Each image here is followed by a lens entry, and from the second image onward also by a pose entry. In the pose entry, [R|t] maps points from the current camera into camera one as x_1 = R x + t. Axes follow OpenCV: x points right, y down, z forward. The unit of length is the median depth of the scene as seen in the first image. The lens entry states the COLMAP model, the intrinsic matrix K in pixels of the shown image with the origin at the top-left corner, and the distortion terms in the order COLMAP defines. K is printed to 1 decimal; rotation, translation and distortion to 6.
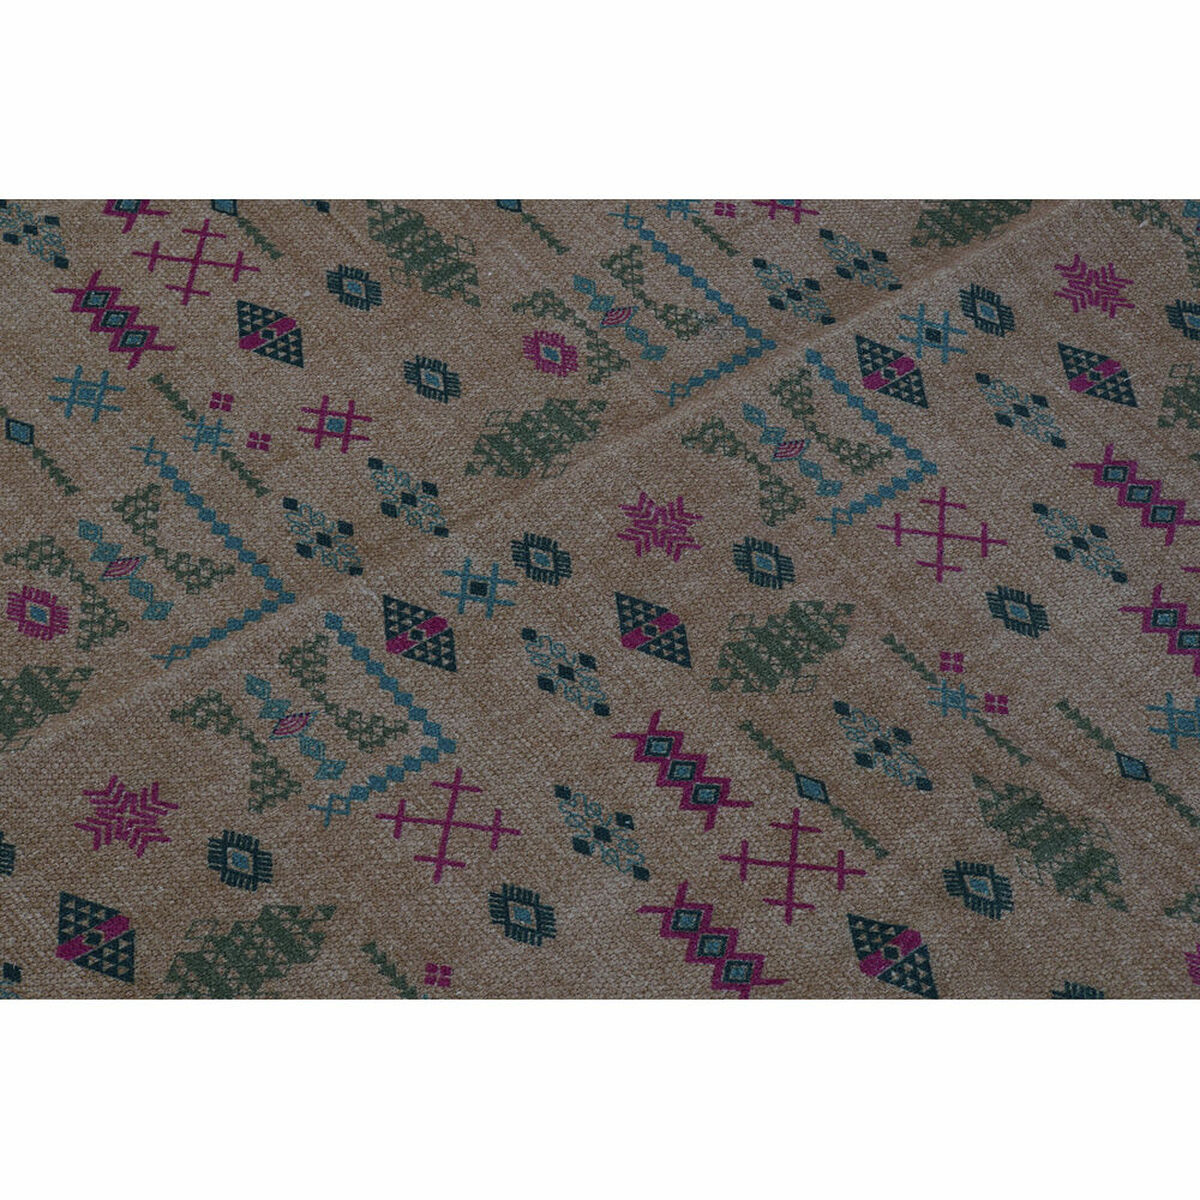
lens RADIAL K [[4666.8, 0, 603.1], [0, 4666.8, 599.7], [0, 0, 1]] dist [0.711518, 0.000000]
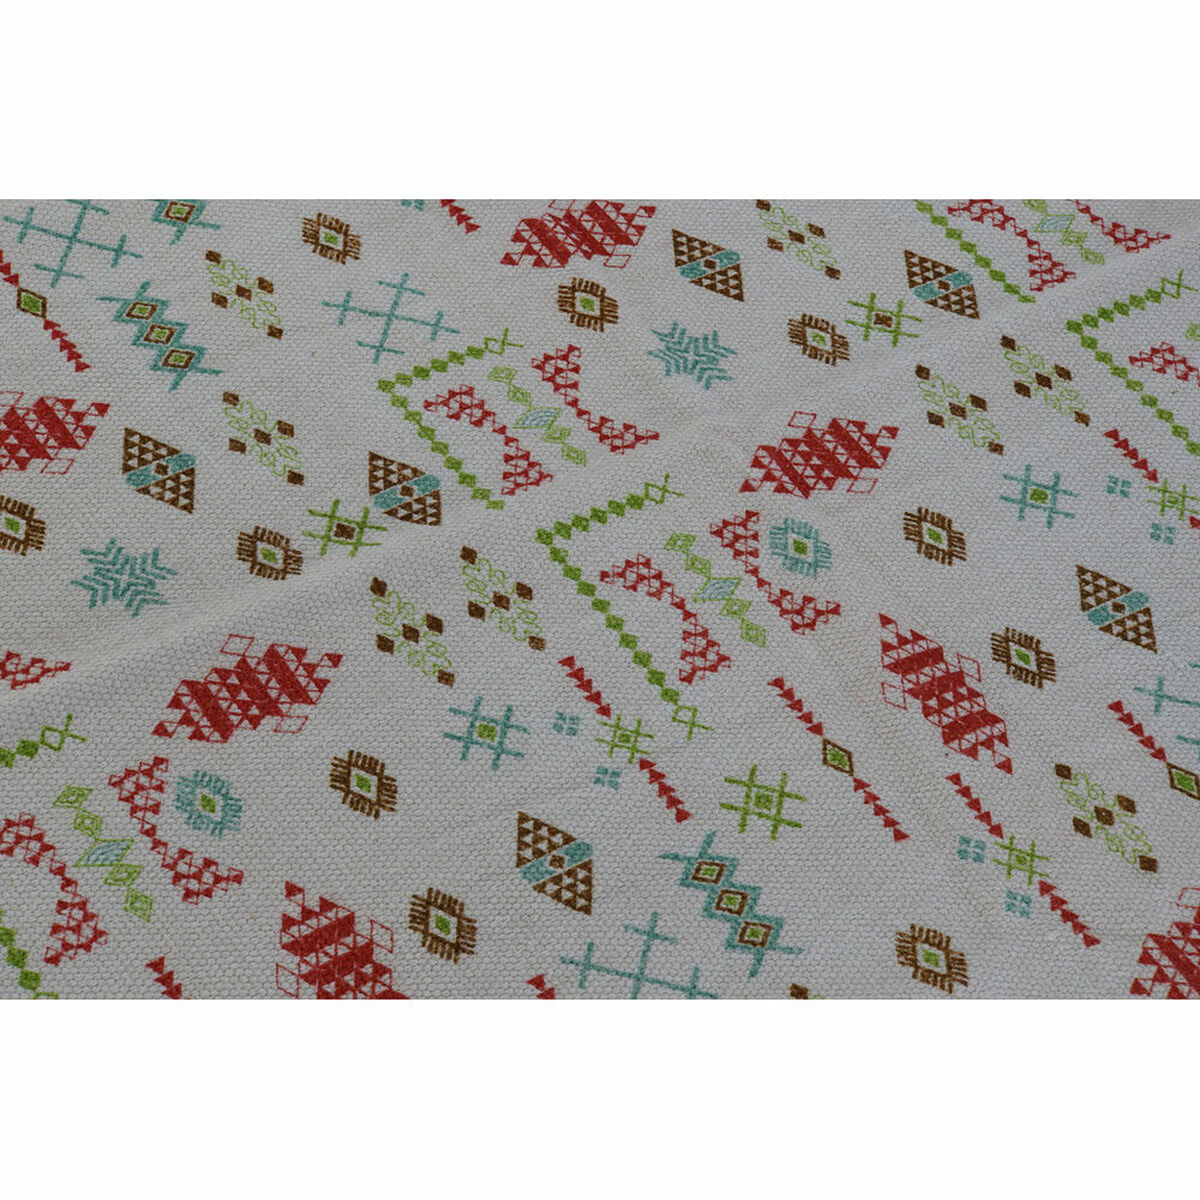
lens RADIAL K [[4122.6, 0, 601.0], [0, 4122.6, 600.1], [0, 0, 1]] dist [-0.275155, 0.000000]
pose [[-0.990897, -0.100854, -0.089168, -0.011302], [0.102324, -0.994678, -0.012062, -0.001985], [-0.087477, -0.021076, 0.995944, 0.281408]]
